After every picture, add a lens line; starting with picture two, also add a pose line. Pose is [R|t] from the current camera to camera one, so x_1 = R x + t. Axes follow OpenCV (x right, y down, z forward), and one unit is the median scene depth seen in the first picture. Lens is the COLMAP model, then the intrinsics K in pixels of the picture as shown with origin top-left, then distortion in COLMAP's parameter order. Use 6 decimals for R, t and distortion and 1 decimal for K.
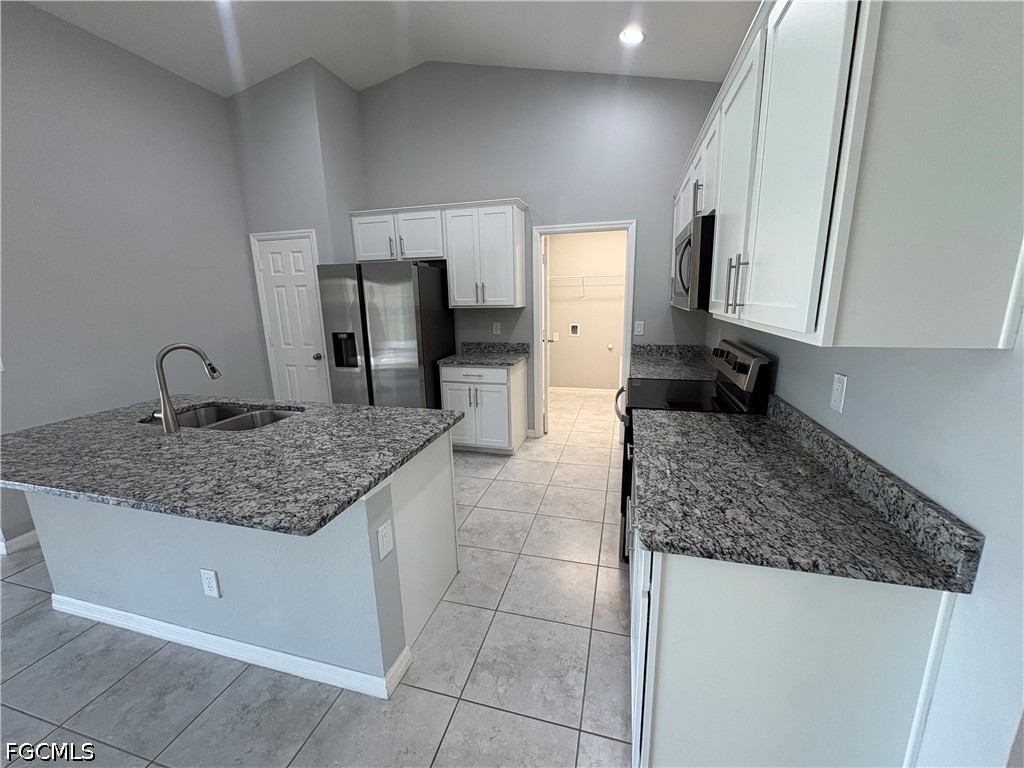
lens RADIAL K [[408.7, 0, 511.7], [0, 408.7, 384.2], [0, 0, 1]] dist [0.003263, -0.000704]
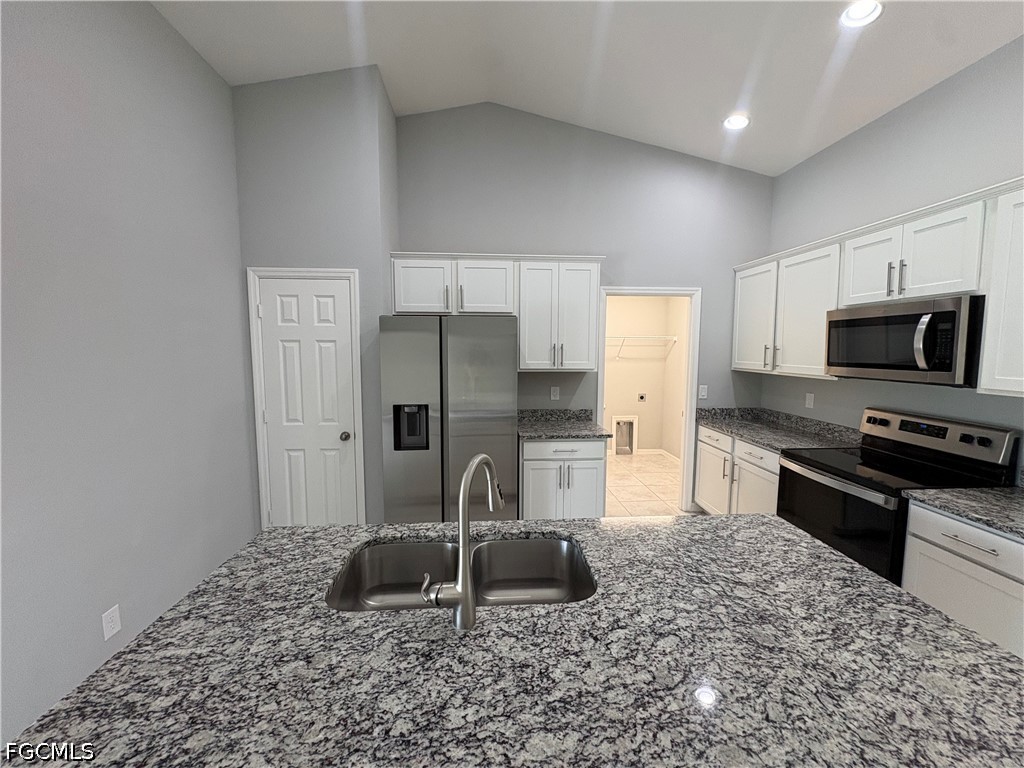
lens RADIAL K [[408.7, 0, 515.0], [0, 408.7, 384.5], [0, 0, 1]] dist [0.003263, -0.000704]
pose [[0.941476, -0.008141, 0.336981, -0.480583], [0.050517, 0.991825, -0.117176, -0.064142], [-0.333273, 0.127342, 0.934191, 0.225857]]
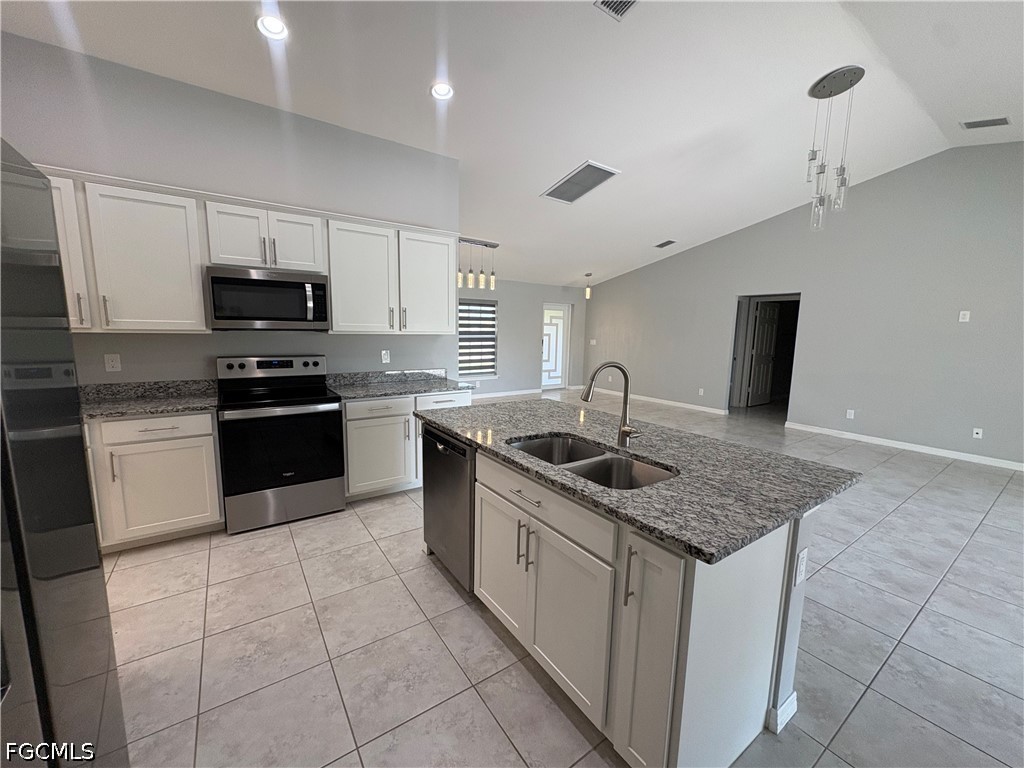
lens RADIAL K [[408.7, 0, 512.4], [0, 408.7, 383.9], [0, 0, 1]] dist [0.003263, -0.000704]
pose [[-0.767292, -0.082995, 0.635905, -0.638753], [0.132484, 0.949686, 0.283805, -0.183093], [-0.627464, 0.302009, -0.717691, 0.949558]]
